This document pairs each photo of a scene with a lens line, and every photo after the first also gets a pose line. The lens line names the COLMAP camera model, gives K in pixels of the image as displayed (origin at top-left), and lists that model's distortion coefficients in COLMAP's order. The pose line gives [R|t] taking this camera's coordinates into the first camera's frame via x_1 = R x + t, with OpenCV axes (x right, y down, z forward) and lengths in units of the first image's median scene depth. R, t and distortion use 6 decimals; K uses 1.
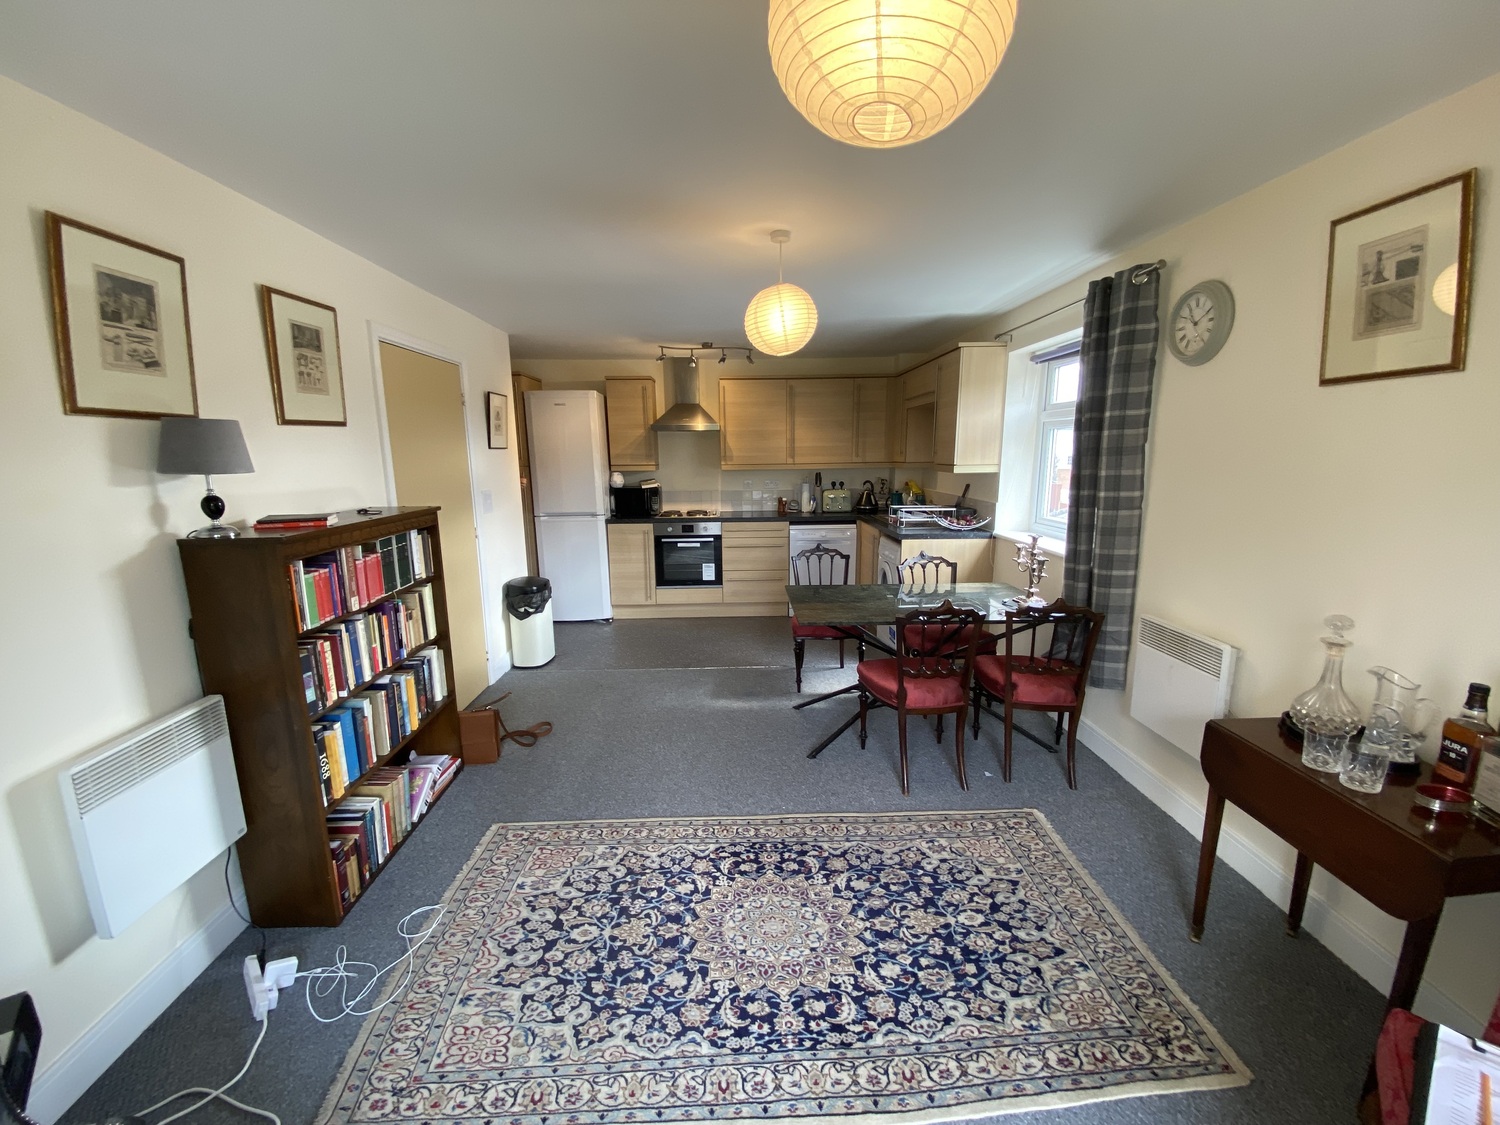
lens RADIAL K [[603.4, 0, 747.6], [0, 603.4, 558.2], [0, 0, 1]] dist [-0.000965, -0.000067]
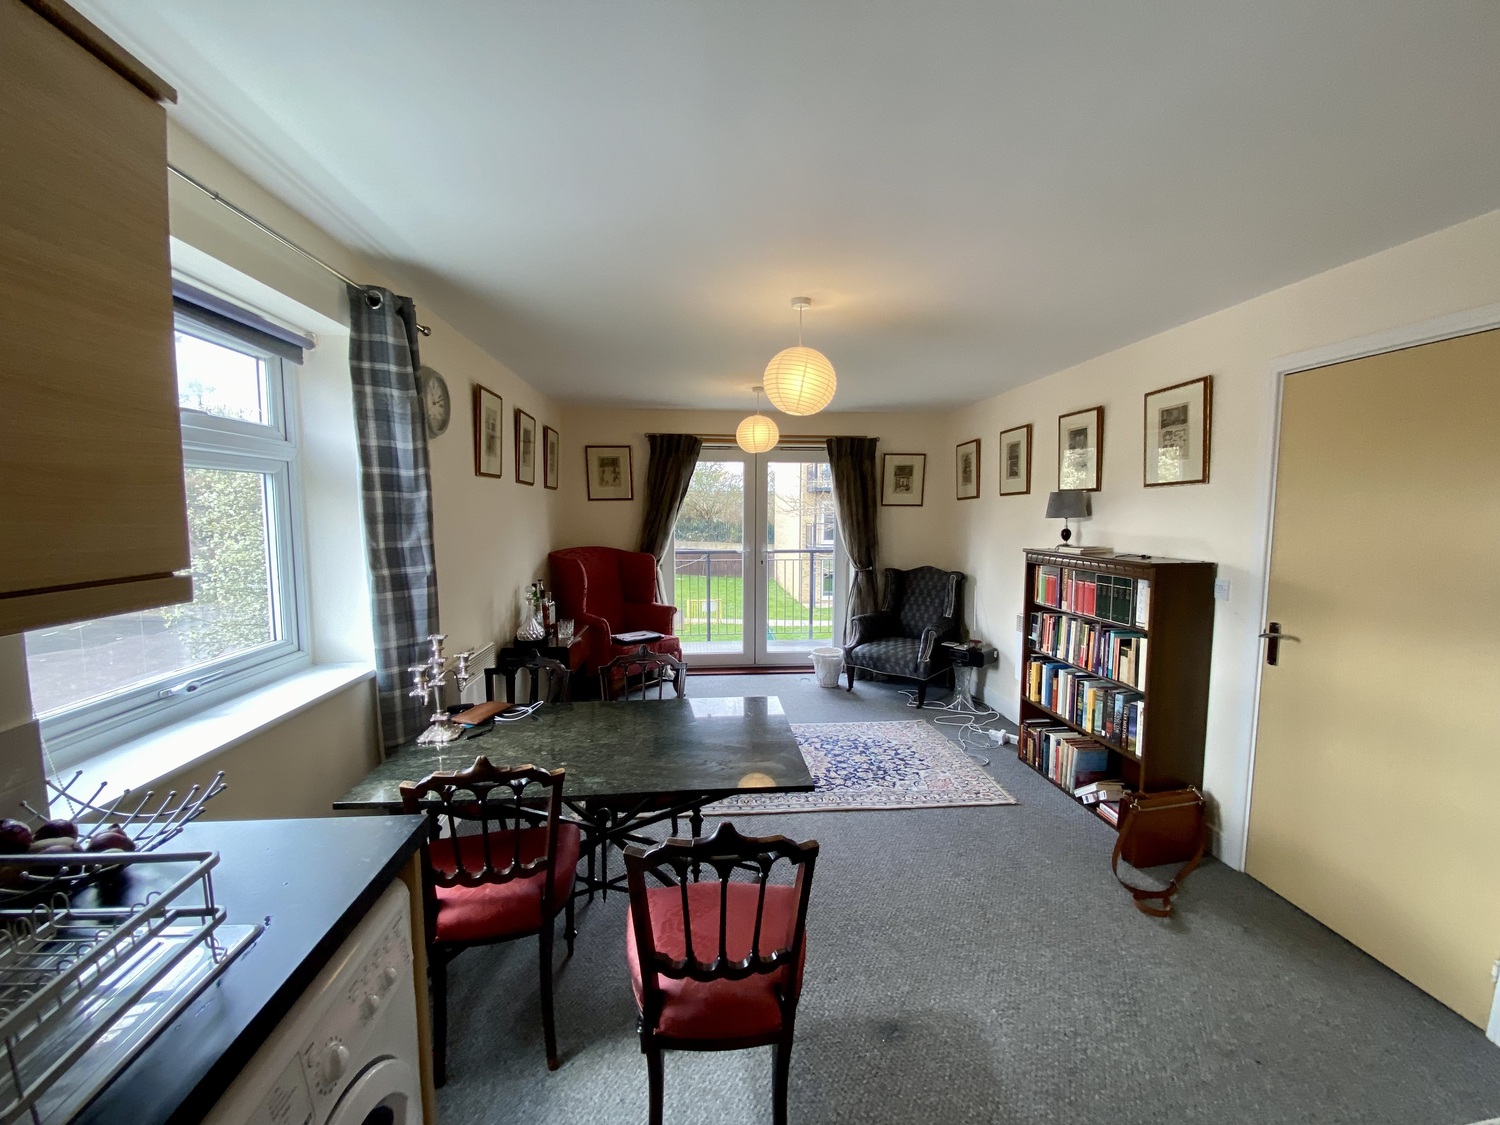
lens RADIAL K [[603.4, 0, 746.3], [0, 603.4, 562.3], [0, 0, 1]] dist [-0.000965, -0.000067]
pose [[-0.997865, 0.015768, -0.063384, 0.265895], [-0.001446, 0.964853, 0.262785, -0.457809], [0.065299, 0.262316, -0.962770, 2.531274]]
